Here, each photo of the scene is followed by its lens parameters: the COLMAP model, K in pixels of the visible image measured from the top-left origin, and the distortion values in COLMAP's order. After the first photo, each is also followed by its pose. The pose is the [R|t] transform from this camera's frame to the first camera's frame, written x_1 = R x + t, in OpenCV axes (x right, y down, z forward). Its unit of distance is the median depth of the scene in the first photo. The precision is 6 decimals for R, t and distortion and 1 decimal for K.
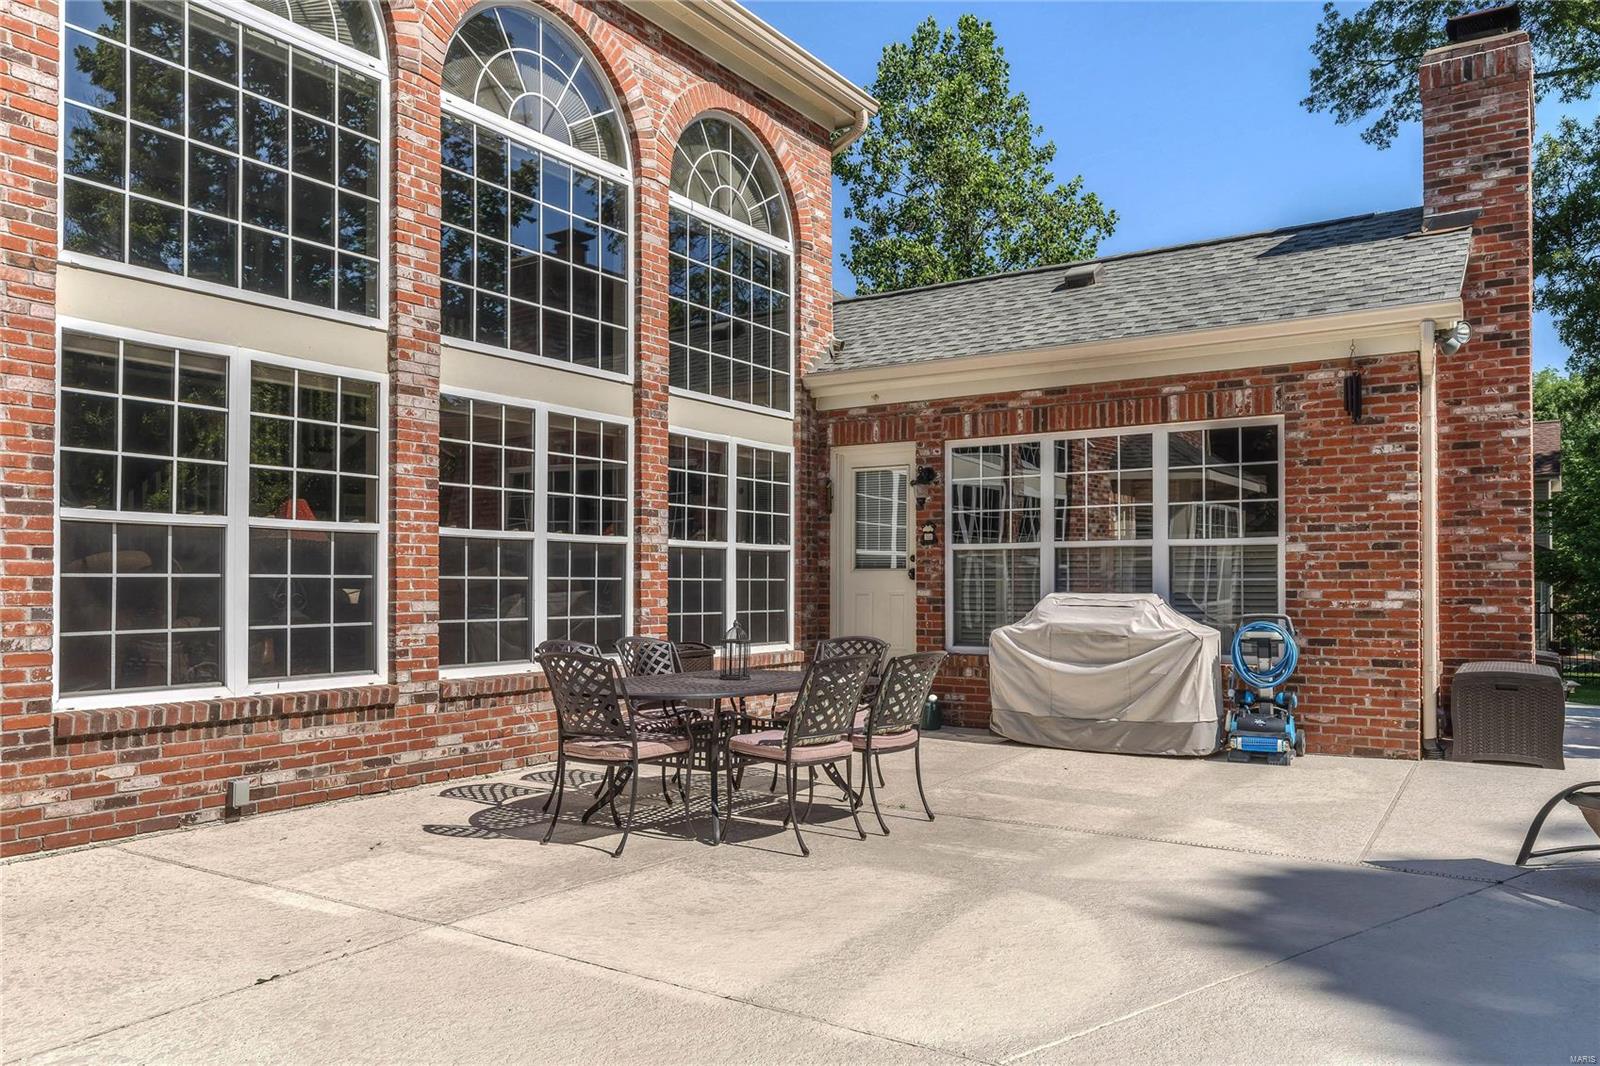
lens RADIAL K [[1146.2, 0, 796.0], [0, 1146.2, 563.5], [0, 0, 1]] dist [-0.000513, 0.000189]
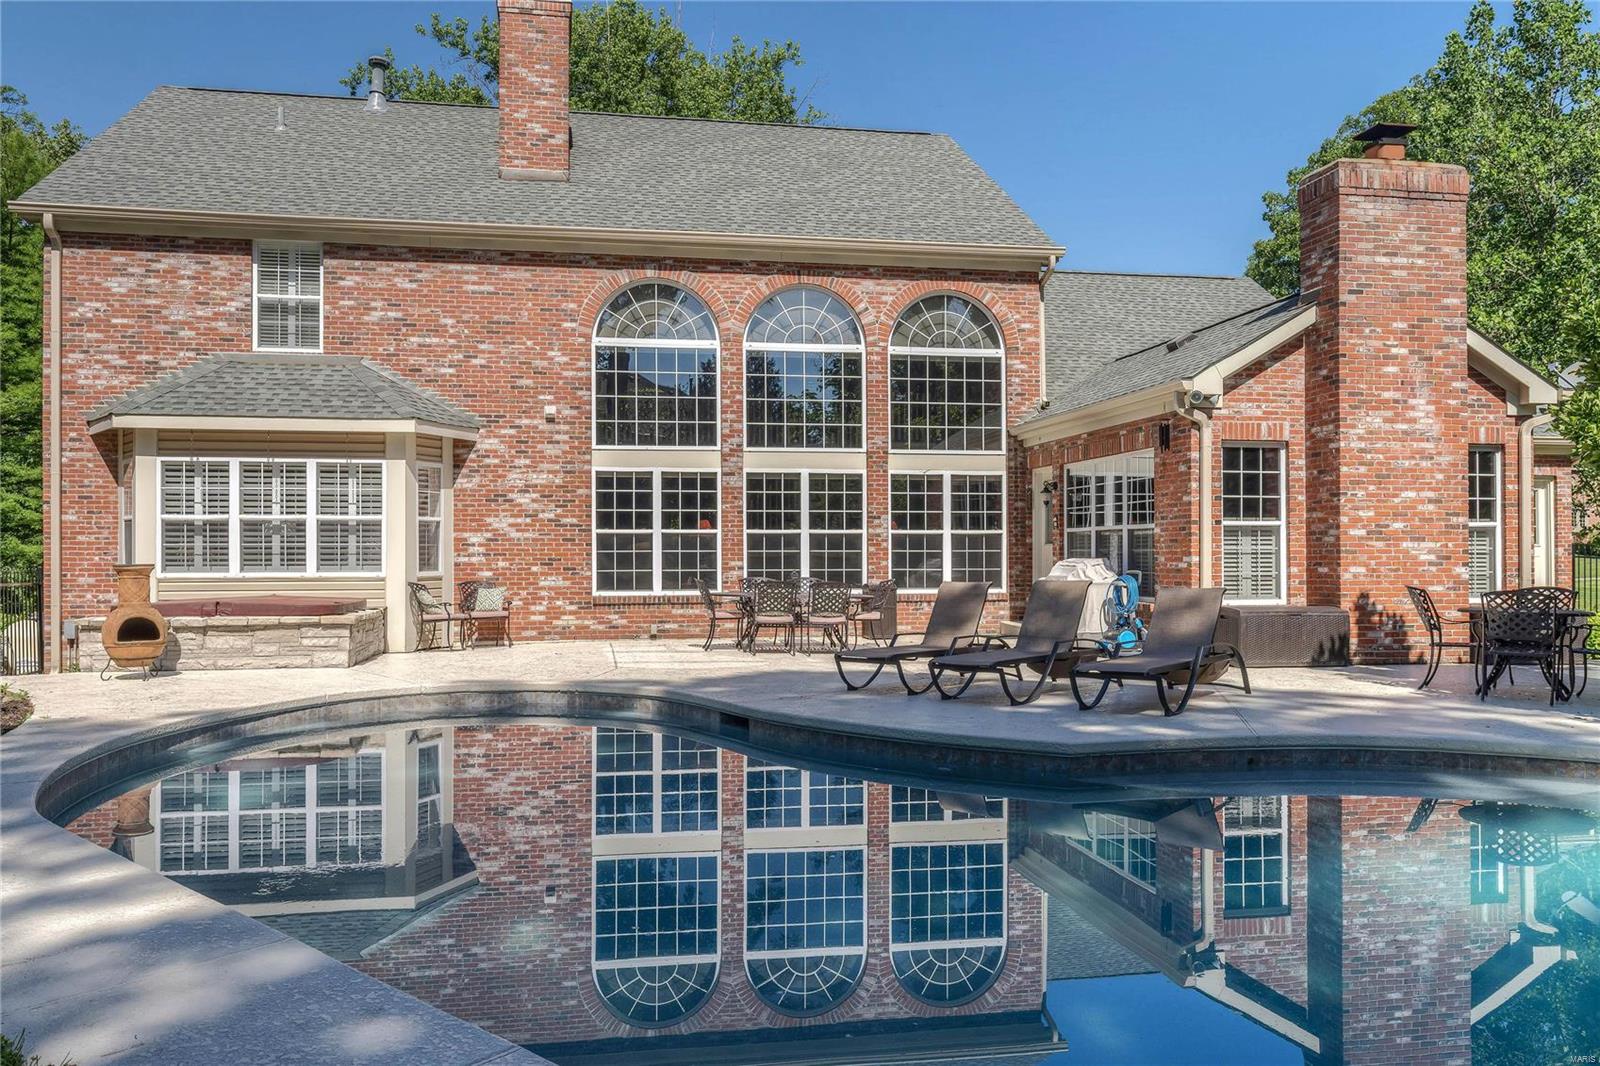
lens RADIAL K [[1172.1, 0, 791.3], [0, 1172.1, 544.6], [0, 0, 1]] dist [0.000086, -0.000270]
pose [[0.696962, -0.008311, -0.717060, 1.627647], [0.015497, 0.999874, 0.003474, -0.009115], [0.716940, -0.013534, 0.697003, -0.672038]]
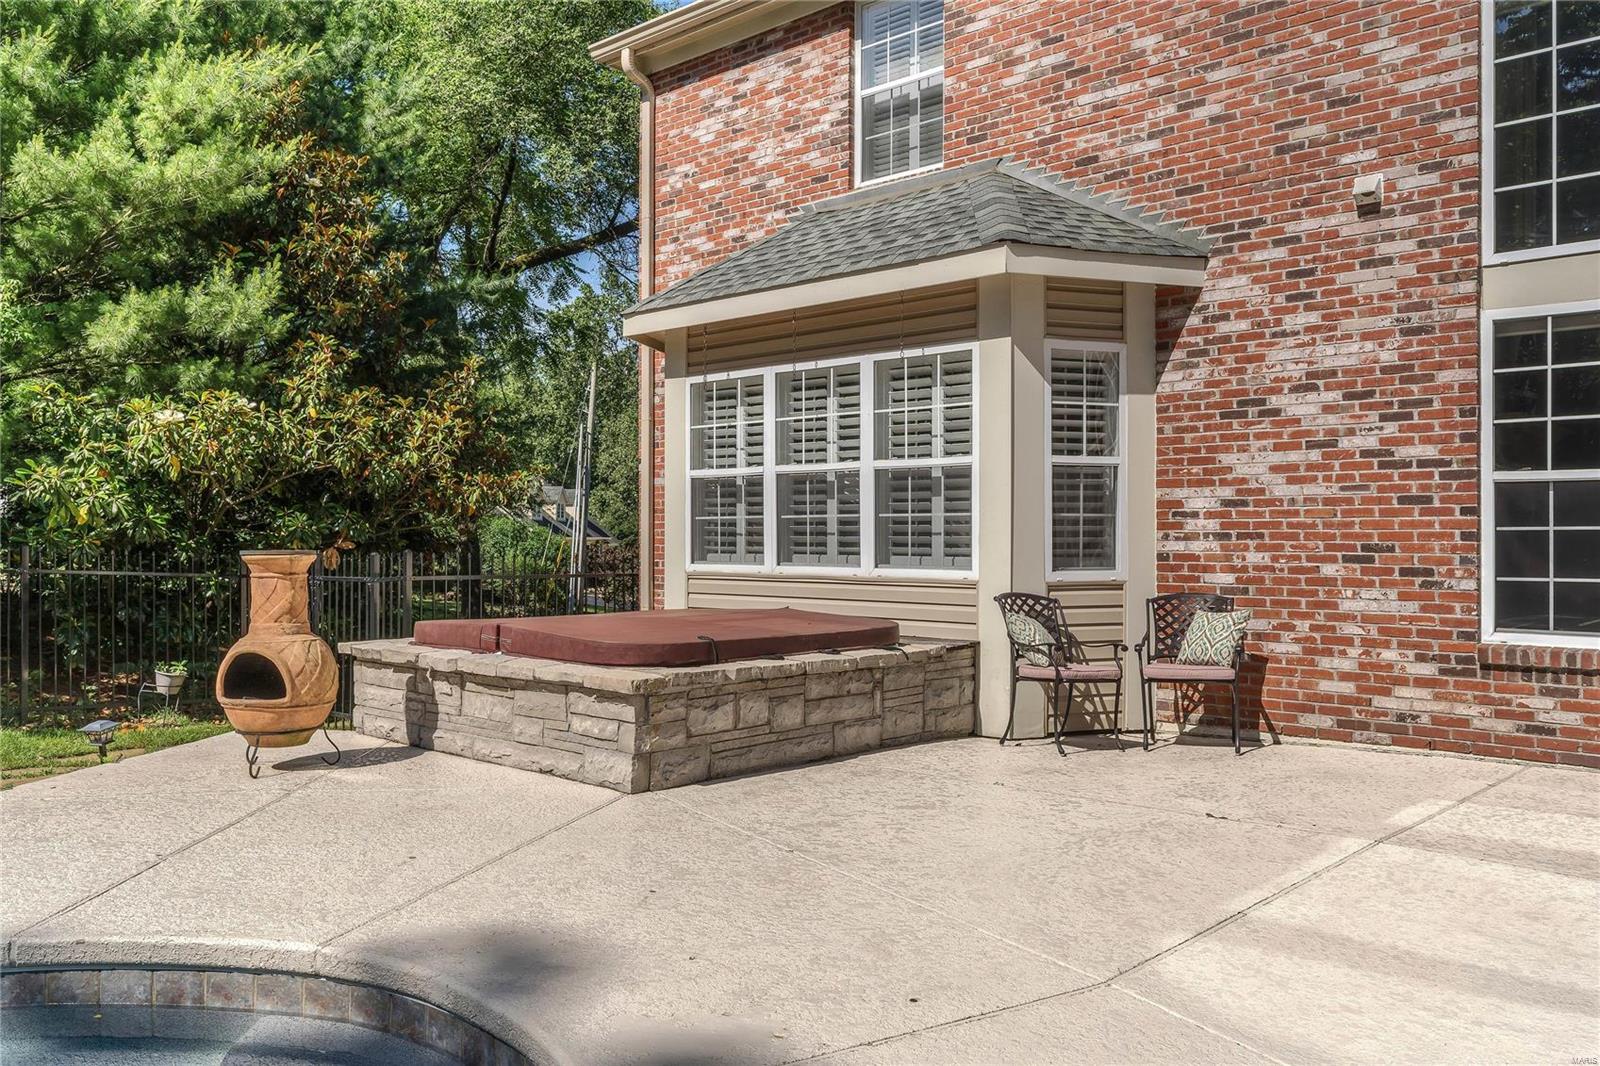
lens RADIAL K [[1223.9, 0, 816.3], [0, 1223.9, 539.7], [0, 0, 1]] dist [0.000568, -0.000263]
pose [[-0.139028, 0.000555, -0.990288, 0.587868], [0.015325, 0.999881, -0.001591, 0.010627], [0.990170, -0.015398, -0.139020, 0.394749]]
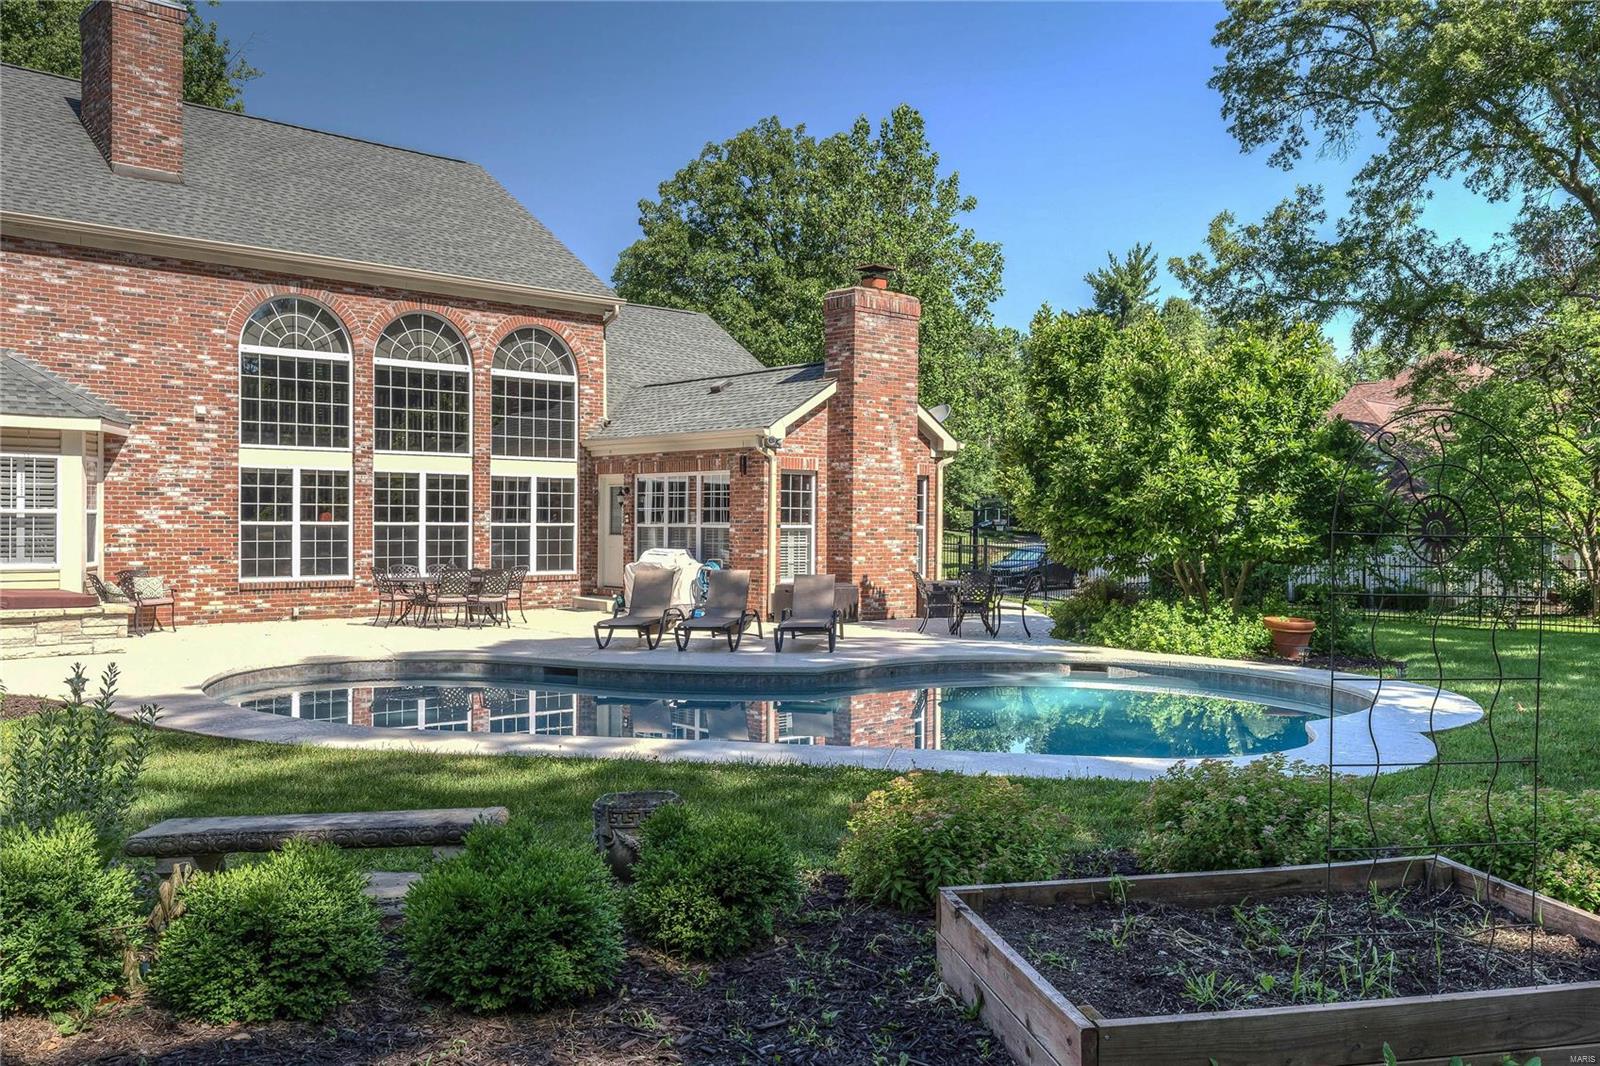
lens RADIAL K [[1256.9, 0, 771.8], [0, 1256.9, 533.4], [0, 0, 1]] dist [0.002541, -0.001808]
pose [[0.968529, 0.008632, -0.248751, 1.457805], [-0.002206, 0.999657, 0.026098, -0.092868], [0.248891, -0.024728, 0.968216, -1.784270]]
